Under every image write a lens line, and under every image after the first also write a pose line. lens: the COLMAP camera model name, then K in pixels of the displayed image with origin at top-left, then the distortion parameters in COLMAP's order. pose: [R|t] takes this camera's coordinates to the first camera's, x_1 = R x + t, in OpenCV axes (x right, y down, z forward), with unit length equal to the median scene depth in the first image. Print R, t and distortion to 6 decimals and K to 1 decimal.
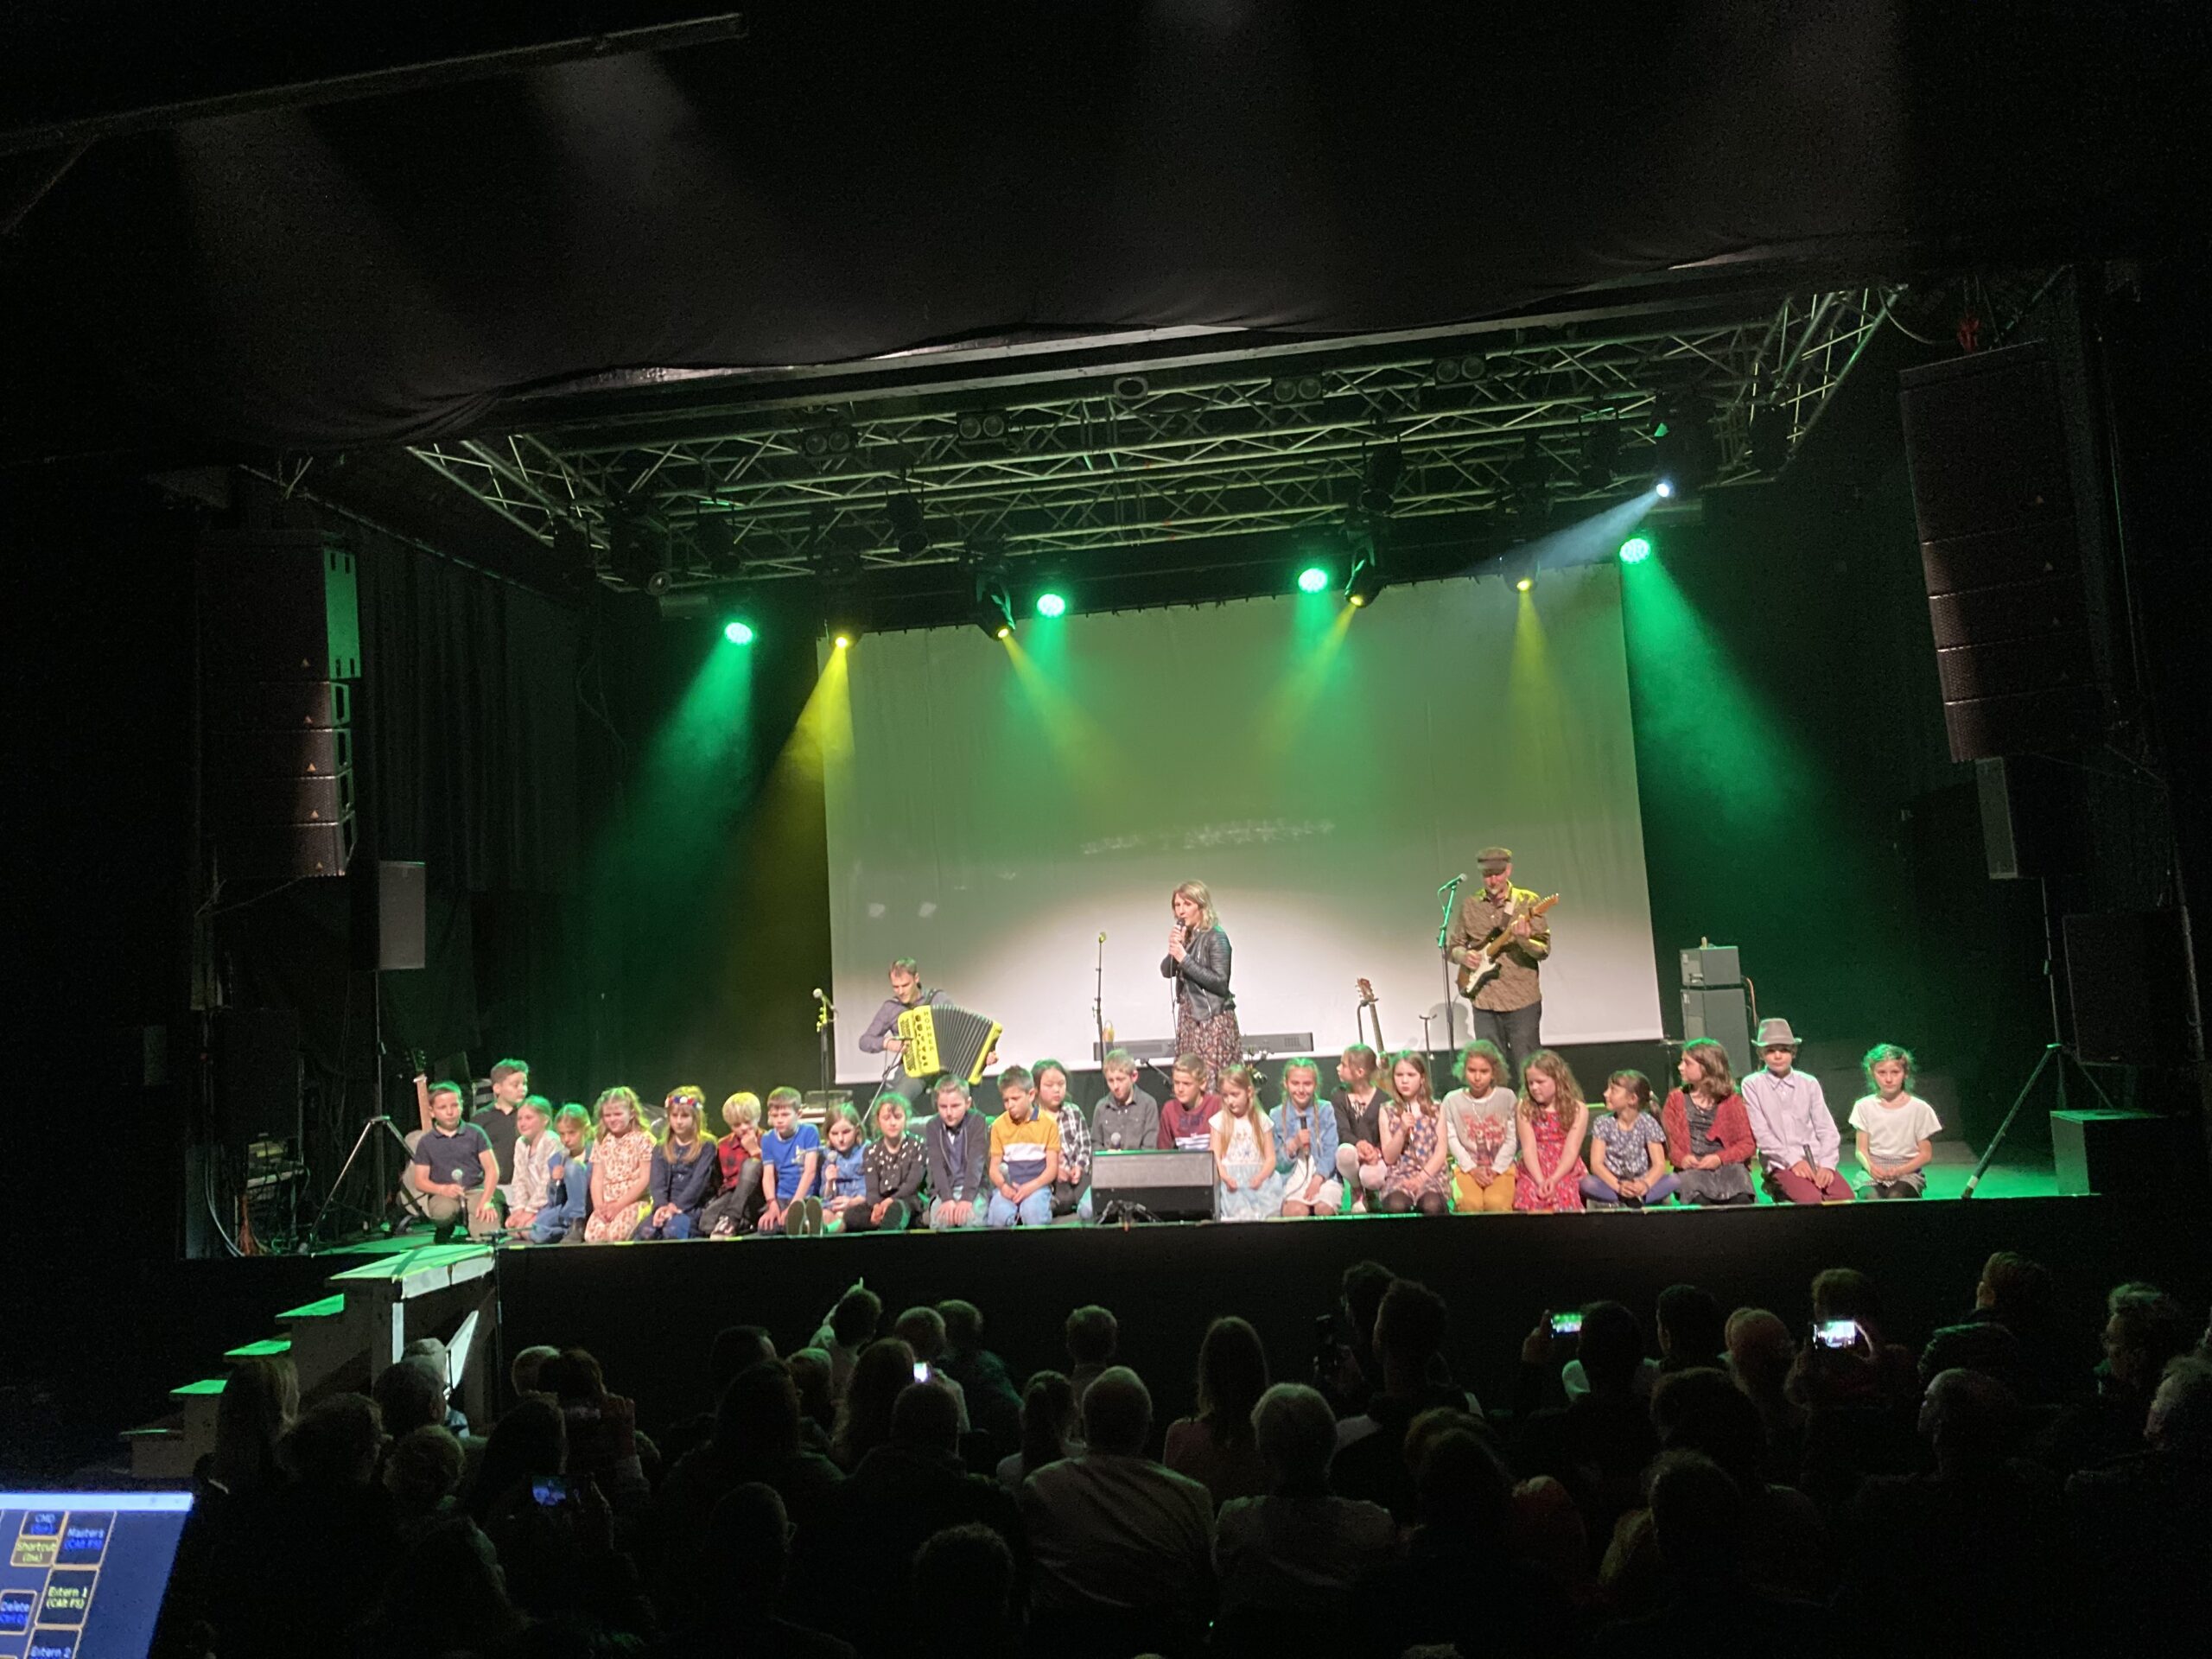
lens RADIAL K [[1829.0, 0, 1087.5], [0, 1829.0, 798.5], [0, 0, 1]] dist [0.029606, -0.033471]
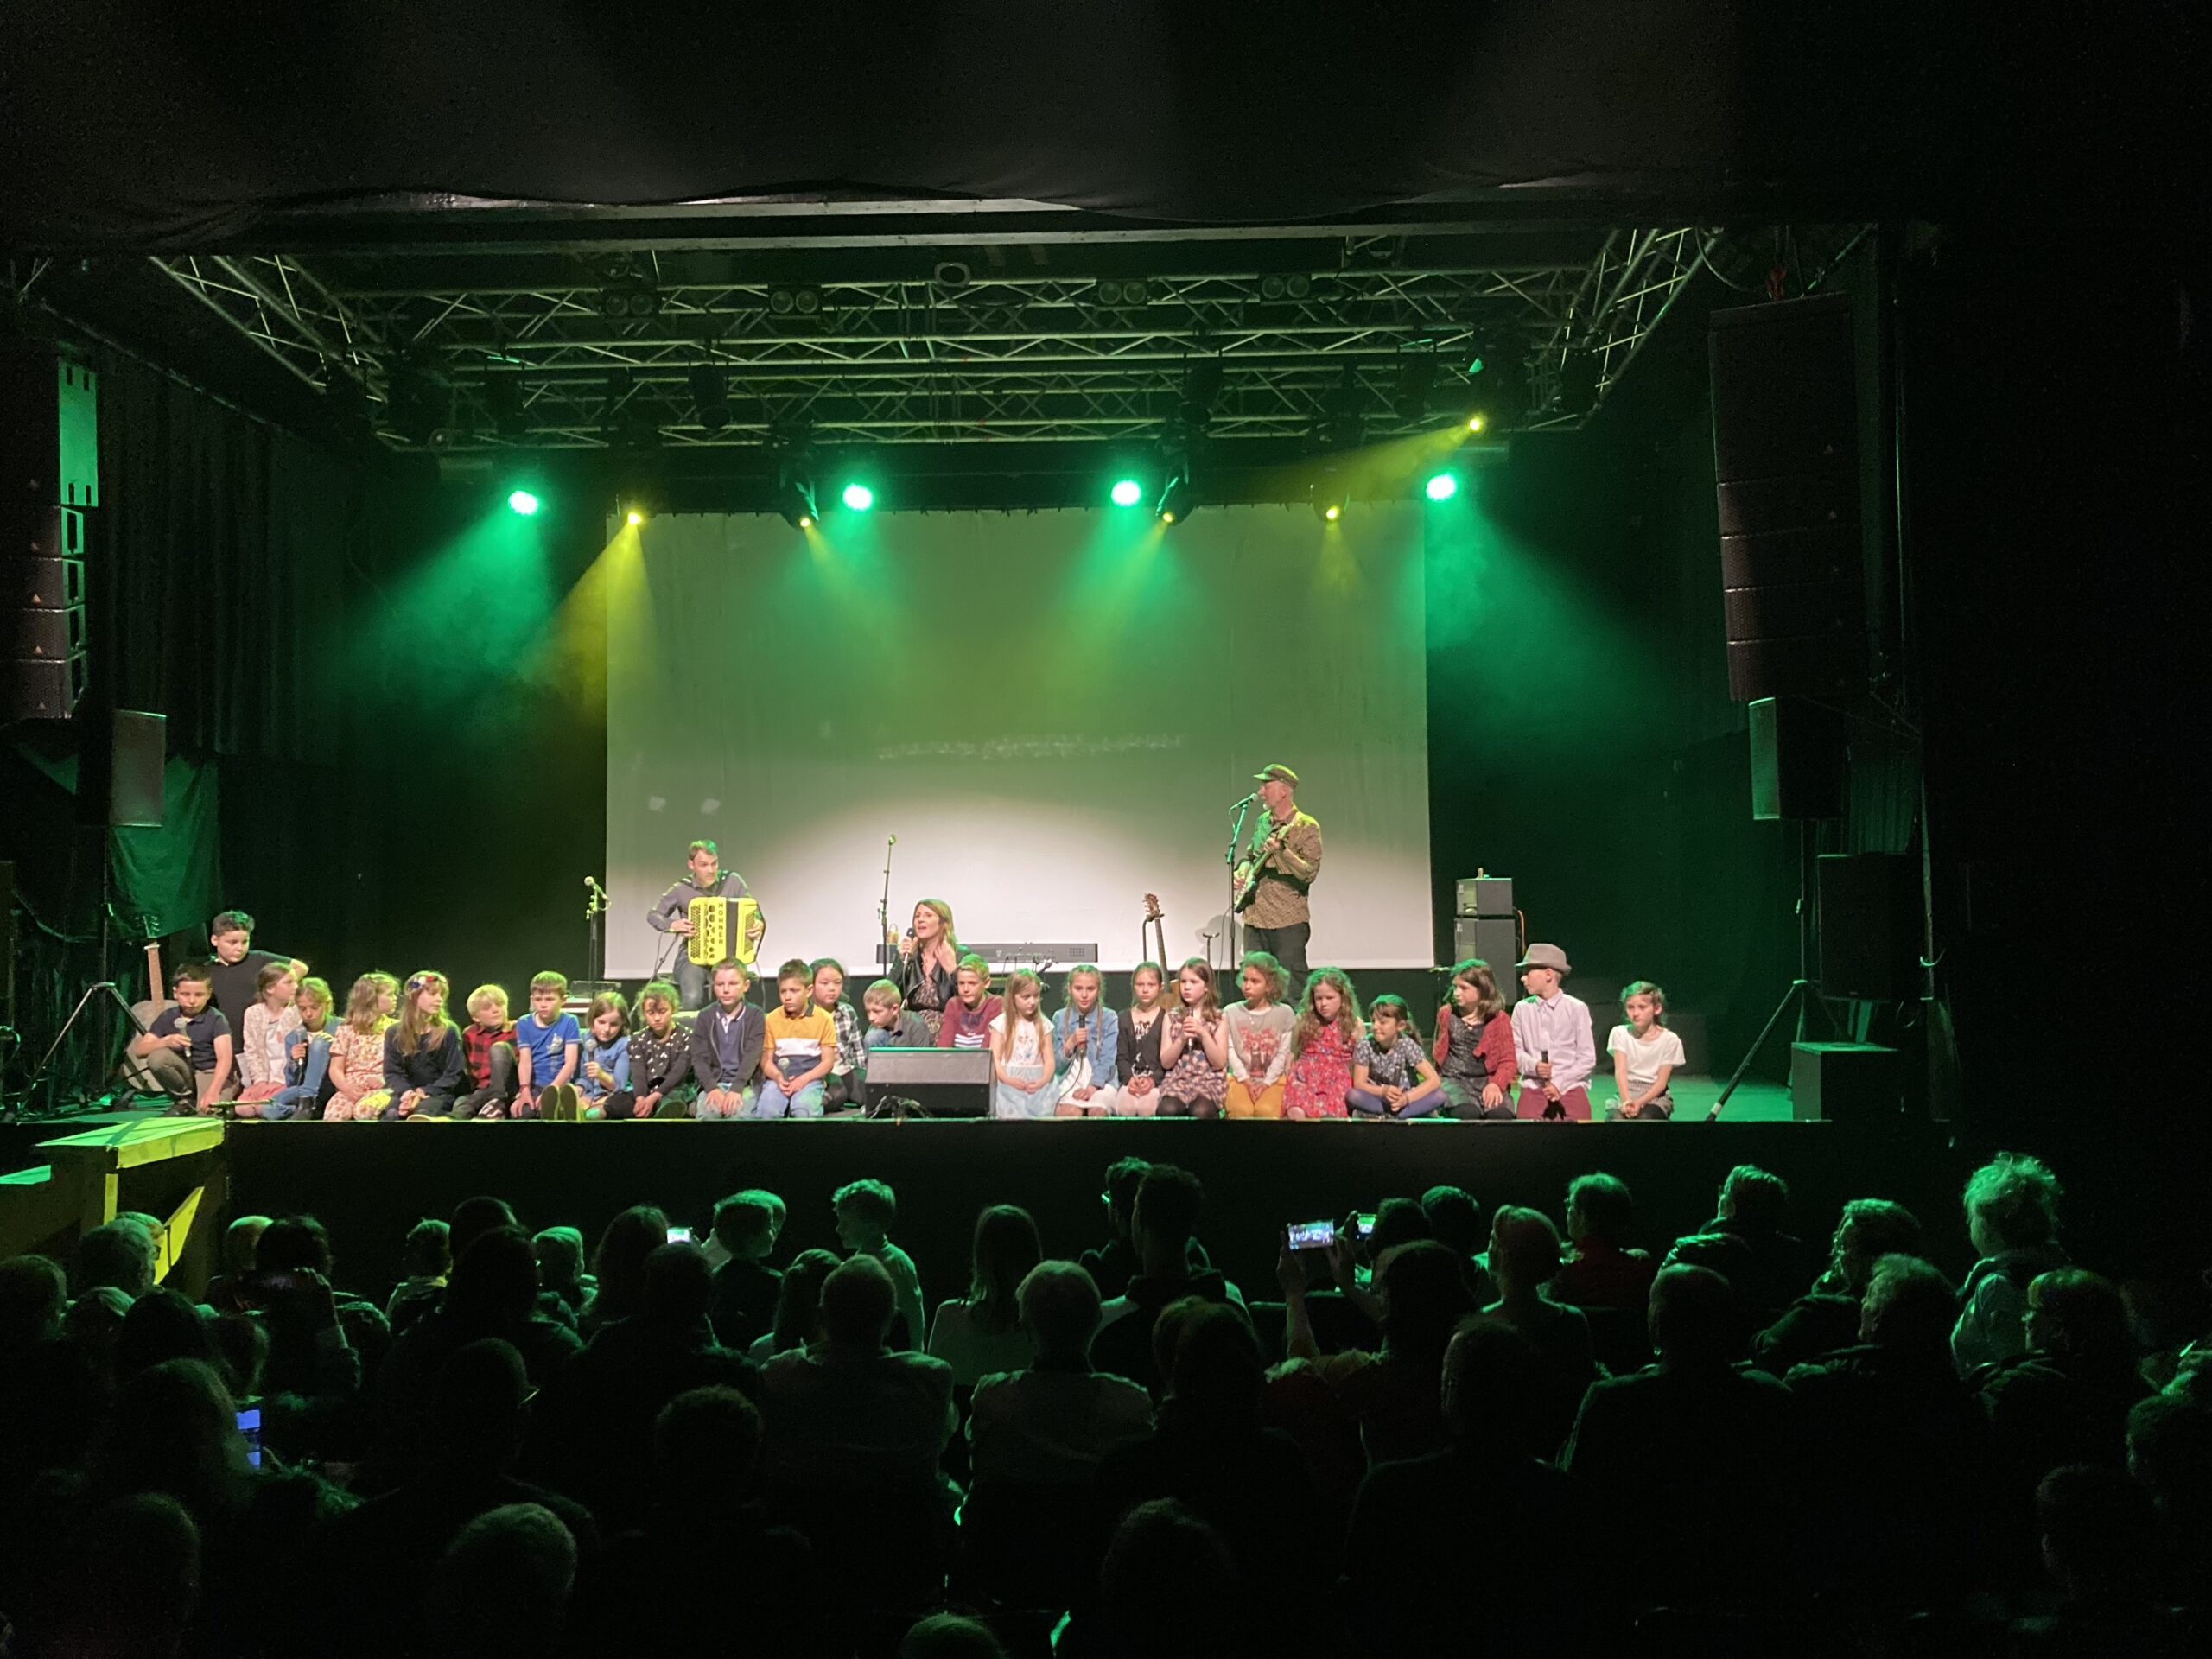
lens RADIAL K [[1829.0, 0, 1103.5], [0, 1829.0, 819.2], [0, 0, 1]] dist [0.029606, -0.033471]
pose [[0.991092, 0.055622, 0.121010, 0.001546], [-0.061278, 0.997171, 0.043530, 0.015758], [-0.118246, -0.050558, 0.991696, 0.012630]]
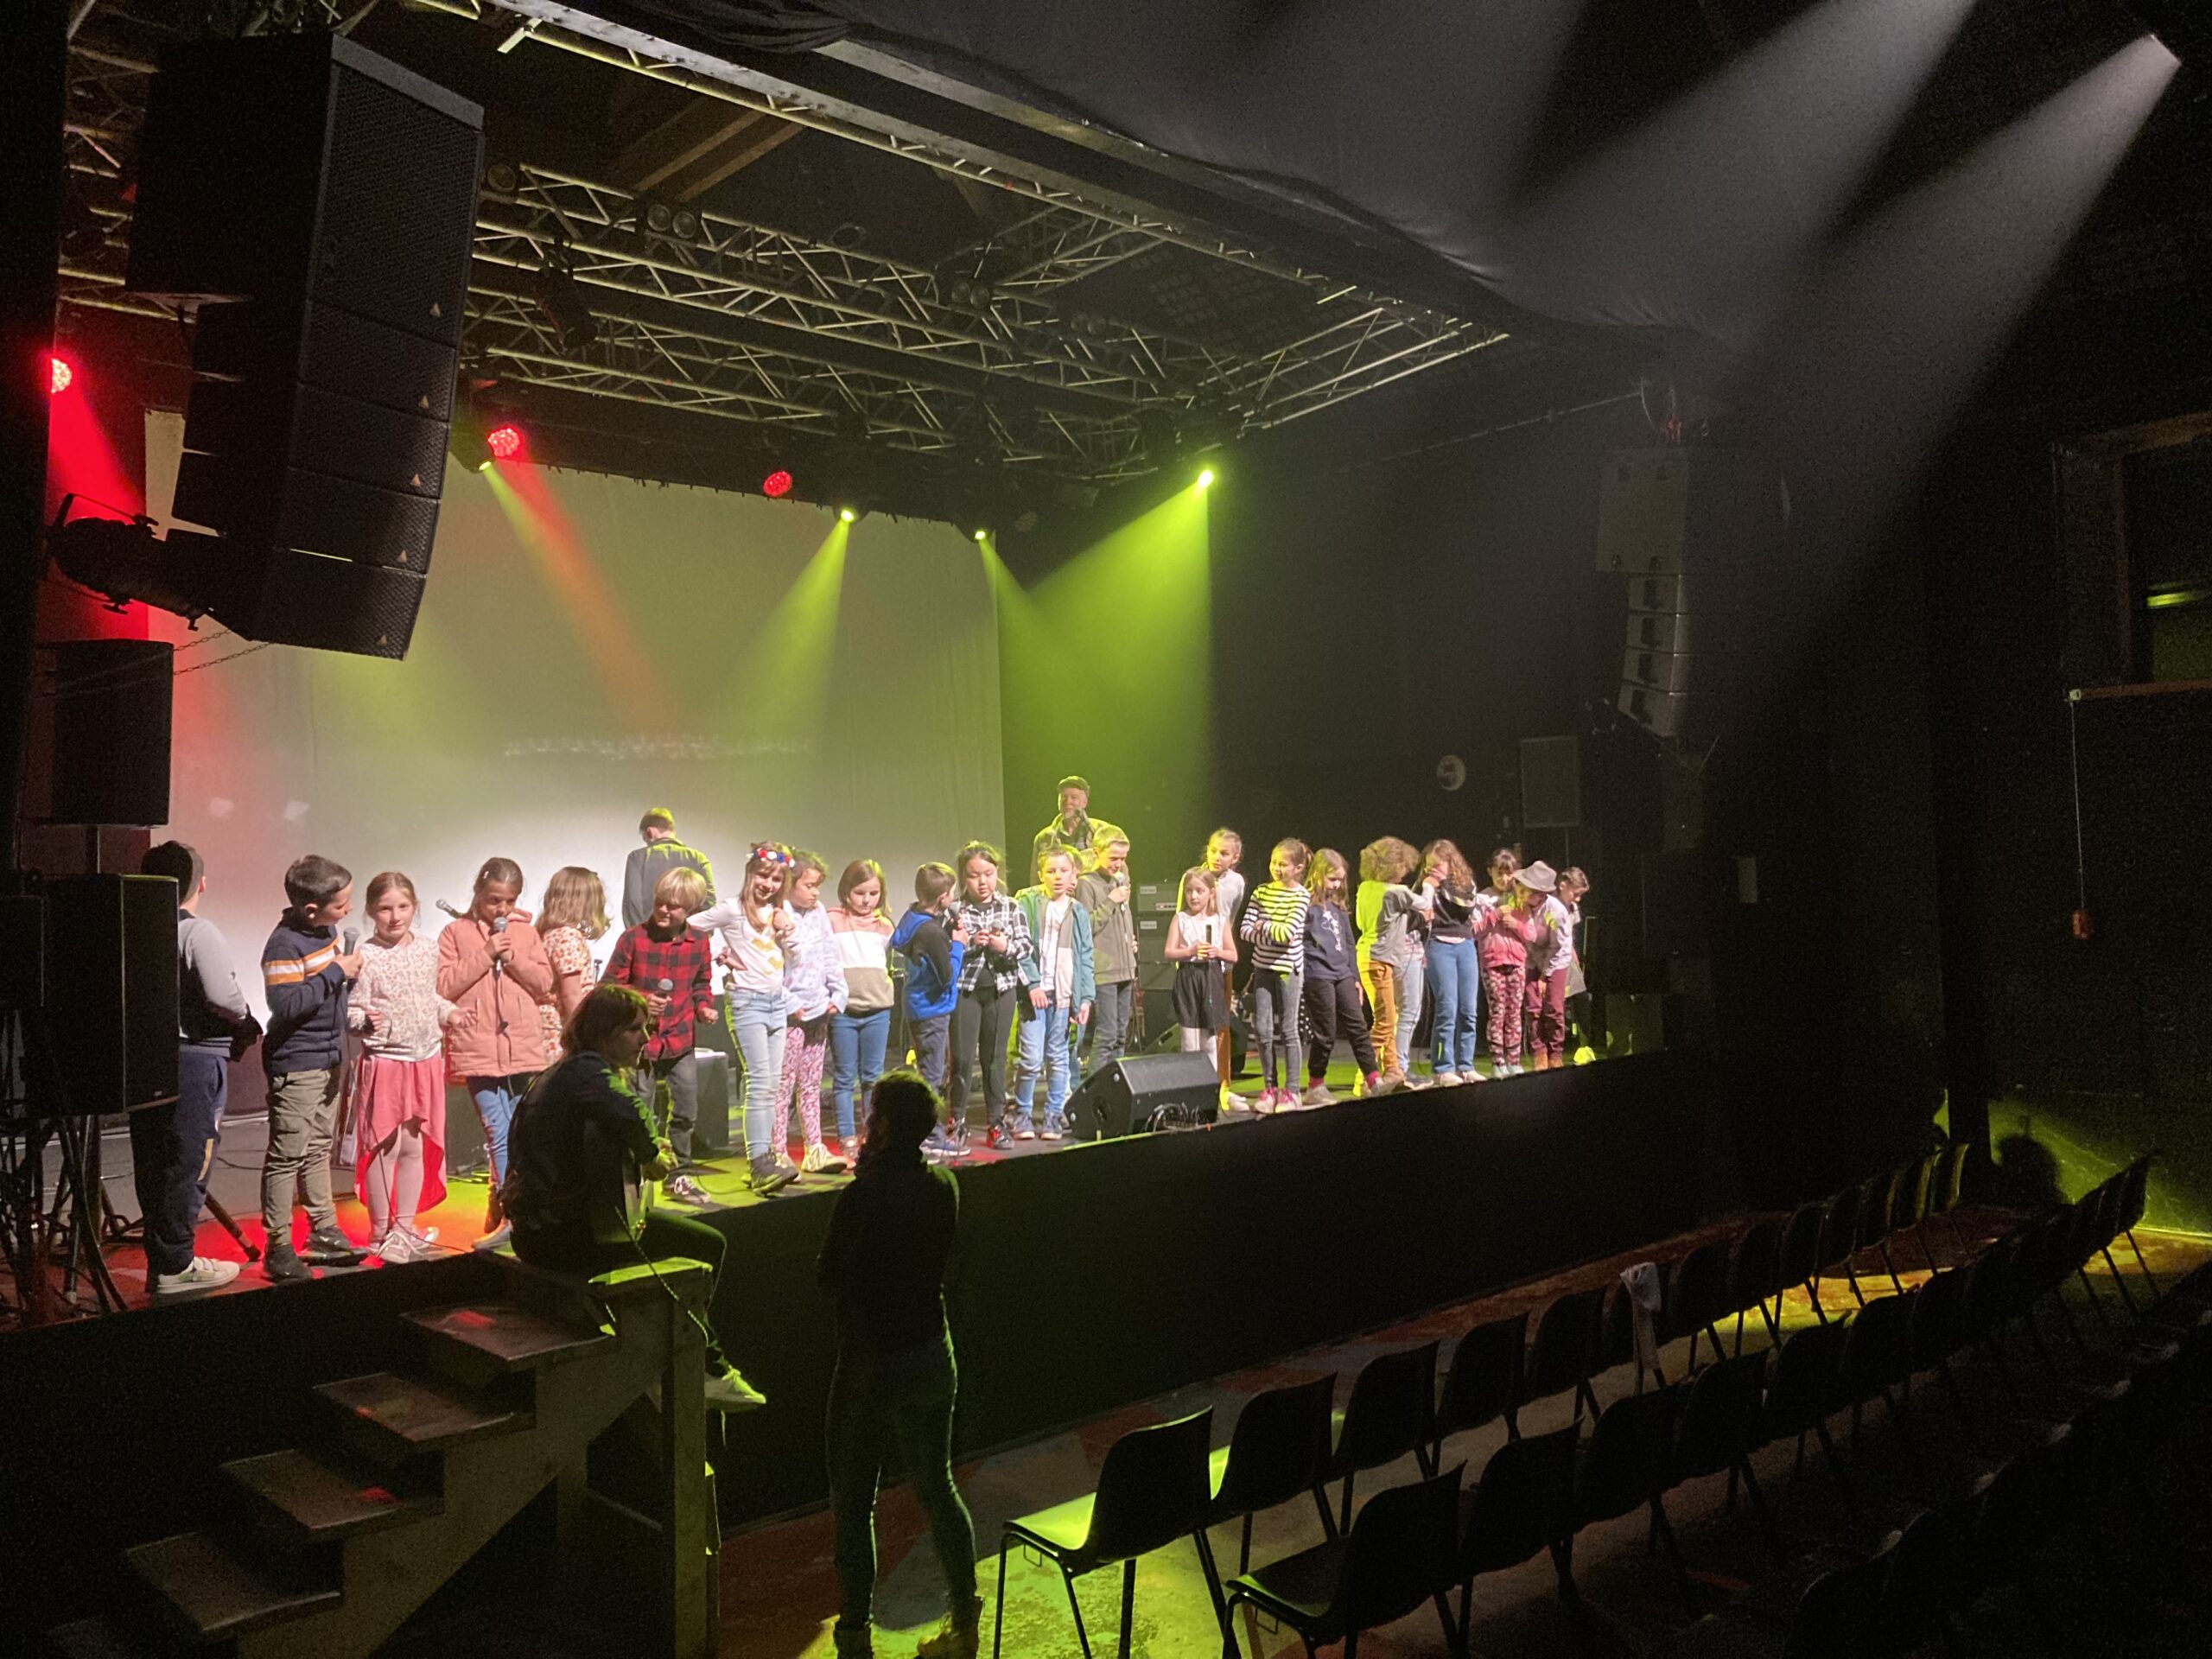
lens RADIAL K [[1829.0, 0, 1116.5], [0, 1829.0, 810.3], [0, 0, 1]] dist [0.029606, -0.033471]
pose [[0.593221, 0.068053, 0.802158, -0.587947], [-0.072523, 0.996887, -0.030940, 0.072543], [-0.801766, -0.039820, 0.596310, 0.341154]]
